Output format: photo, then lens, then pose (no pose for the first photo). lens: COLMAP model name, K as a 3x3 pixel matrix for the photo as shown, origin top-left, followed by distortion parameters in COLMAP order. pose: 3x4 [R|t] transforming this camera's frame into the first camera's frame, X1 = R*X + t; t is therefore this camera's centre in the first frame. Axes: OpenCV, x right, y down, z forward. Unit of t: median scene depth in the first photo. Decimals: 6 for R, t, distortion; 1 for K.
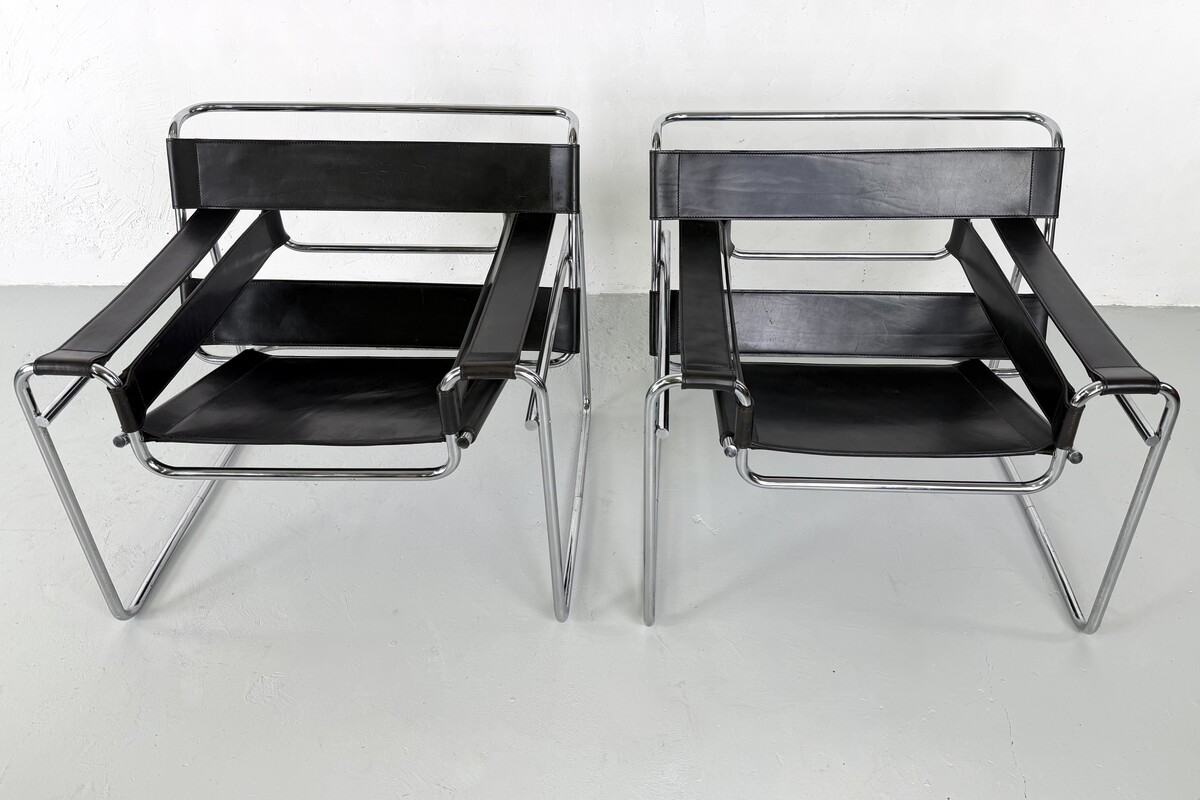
lens RADIAL K [[854.4, 0, 598.7], [0, 854.4, 417.5], [0, 0, 1]] dist [-0.006264, -0.000789]
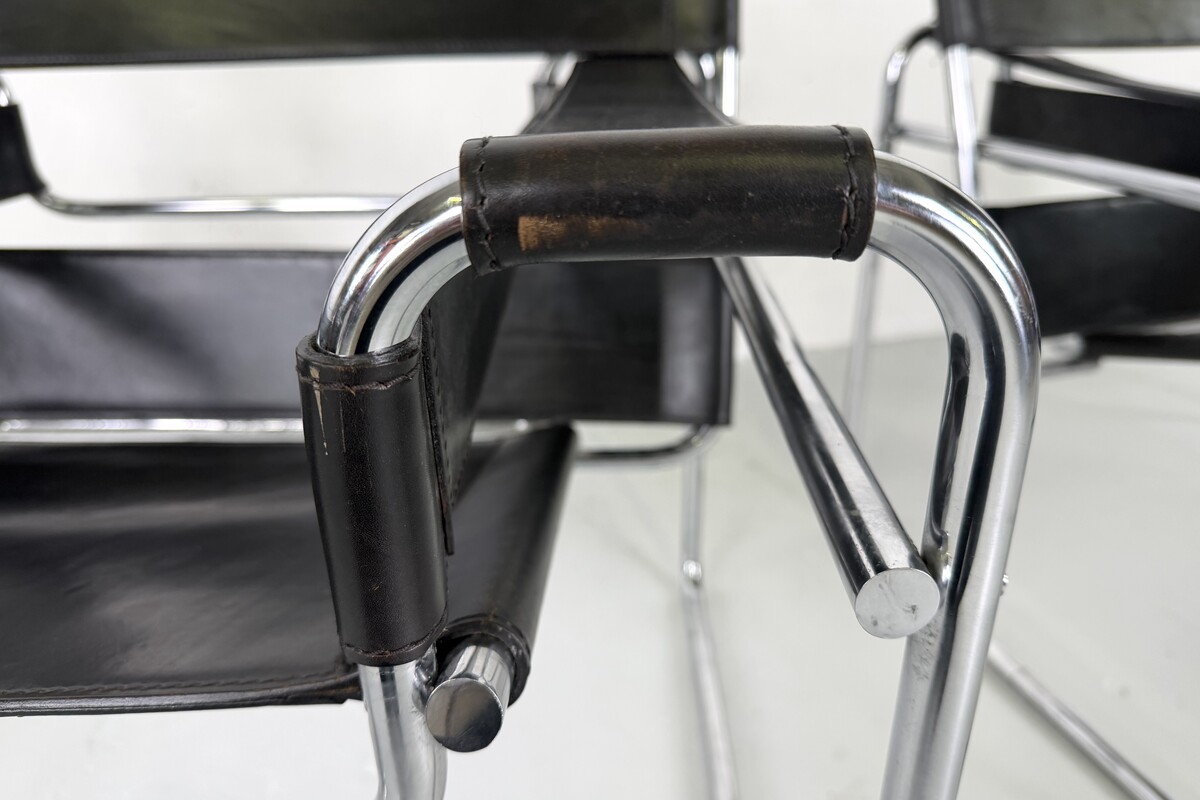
lens RADIAL K [[854.4, 0, 598.7], [0, 854.4, 417.5], [0, 0, 1]] dist [-0.006264, -0.000789]
pose [[0.998653, -0.002111, 0.051849, -0.137729], [0.013397, 0.975789, -0.218304, 0.009668], [-0.050133, 0.218704, 0.974502, 0.806550]]
